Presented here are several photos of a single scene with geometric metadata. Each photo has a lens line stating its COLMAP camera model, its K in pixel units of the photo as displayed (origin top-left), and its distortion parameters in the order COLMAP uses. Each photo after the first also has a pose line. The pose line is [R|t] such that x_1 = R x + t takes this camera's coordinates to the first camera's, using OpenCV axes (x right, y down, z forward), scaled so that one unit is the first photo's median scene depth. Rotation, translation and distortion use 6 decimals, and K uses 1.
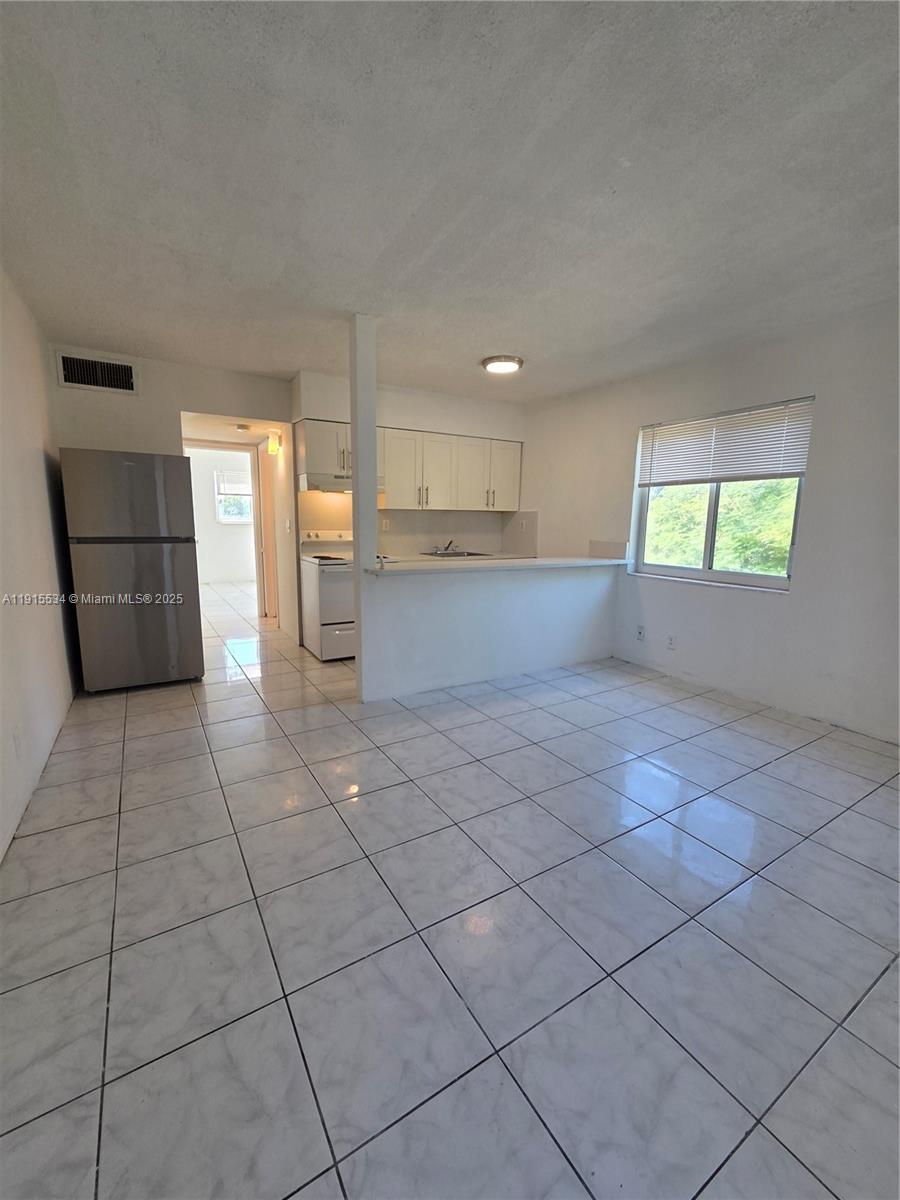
lens RADIAL K [[490.3, 0, 446.9], [0, 490.3, 593.4], [0, 0, 1]] dist [0.000098, 0.000212]
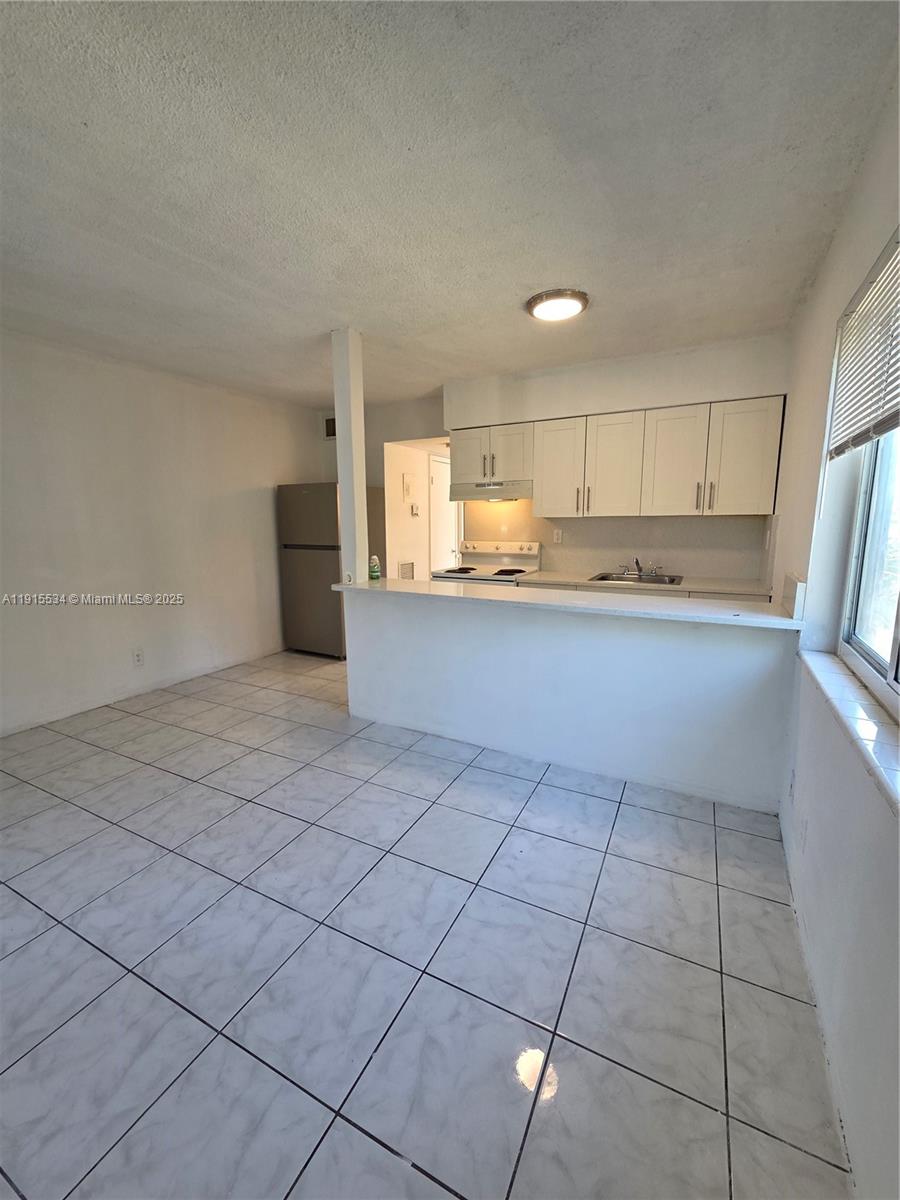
lens RADIAL K [[490.3, 0, 454.6], [0, 490.3, 604.2], [0, 0, 1]] dist [0.000098, 0.000212]
pose [[0.520787, 0.125223, -0.844452, 0.573316], [-0.121360, 0.989997, 0.071961, -0.074350], [0.845016, 0.065007, 0.530775, 0.482097]]
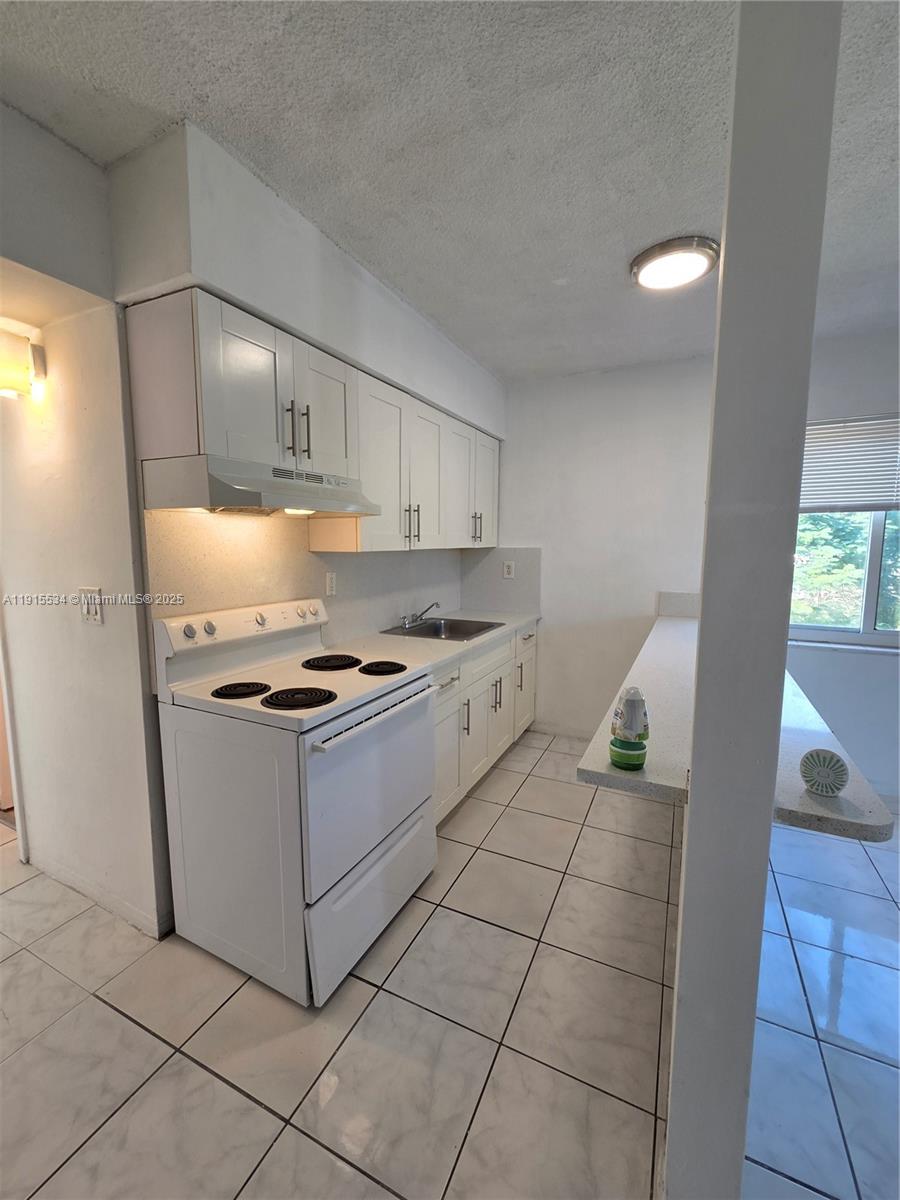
lens RADIAL K [[490.3, 0, 458.9], [0, 490.3, 597.4], [0, 0, 1]] dist [0.000098, 0.000212]
pose [[0.839581, -0.071619, 0.538493, -0.318877], [0.093423, 0.995538, -0.013253, -0.124993], [-0.535141, 0.061435, 0.842526, 0.618724]]
